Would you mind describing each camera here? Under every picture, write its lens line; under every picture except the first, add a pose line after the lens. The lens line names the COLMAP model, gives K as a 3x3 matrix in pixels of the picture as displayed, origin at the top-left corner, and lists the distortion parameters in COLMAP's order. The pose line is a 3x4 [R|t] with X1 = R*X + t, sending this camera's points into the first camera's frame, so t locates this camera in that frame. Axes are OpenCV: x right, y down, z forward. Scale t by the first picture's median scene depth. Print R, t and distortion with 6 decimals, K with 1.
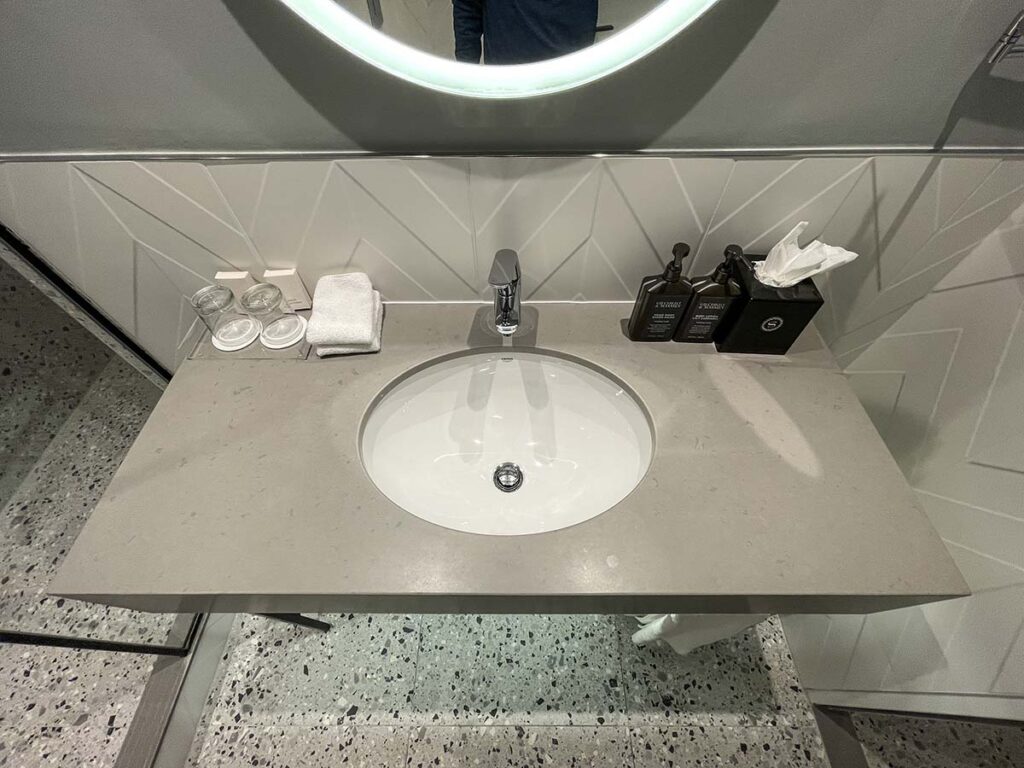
lens RADIAL K [[415.8, 0, 512.7], [0, 415.8, 385.7], [0, 0, 1]] dist [-0.010635, -0.000588]
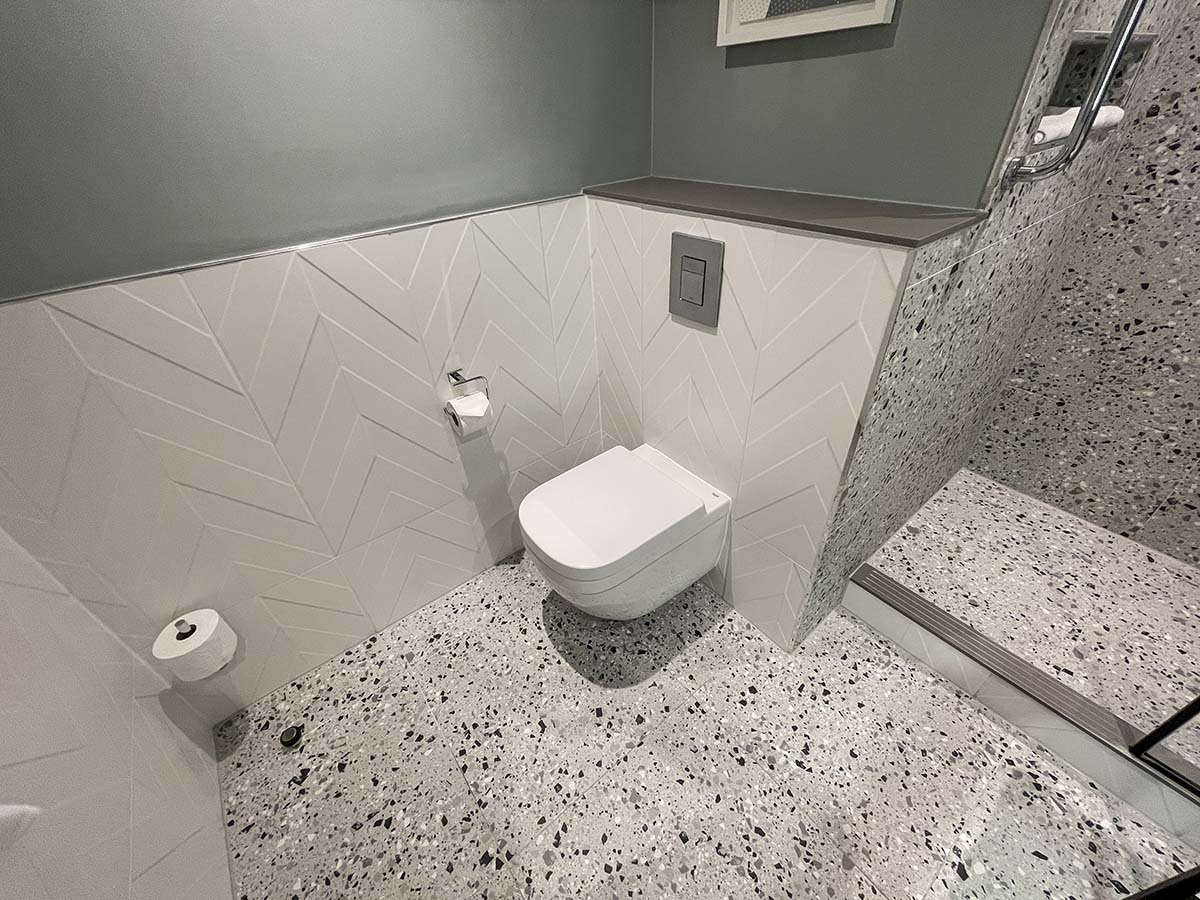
lens RADIAL K [[487.3, 0, 602.0], [0, 487.3, 448.6], [0, 0, 1]] dist [-0.010635, -0.000588]
pose [[-0.783048, 0.393190, -0.481911, 0.272226], [-0.482233, 0.105520, 0.869665, 0.249726], [0.392795, 0.913382, 0.106982, -0.096118]]
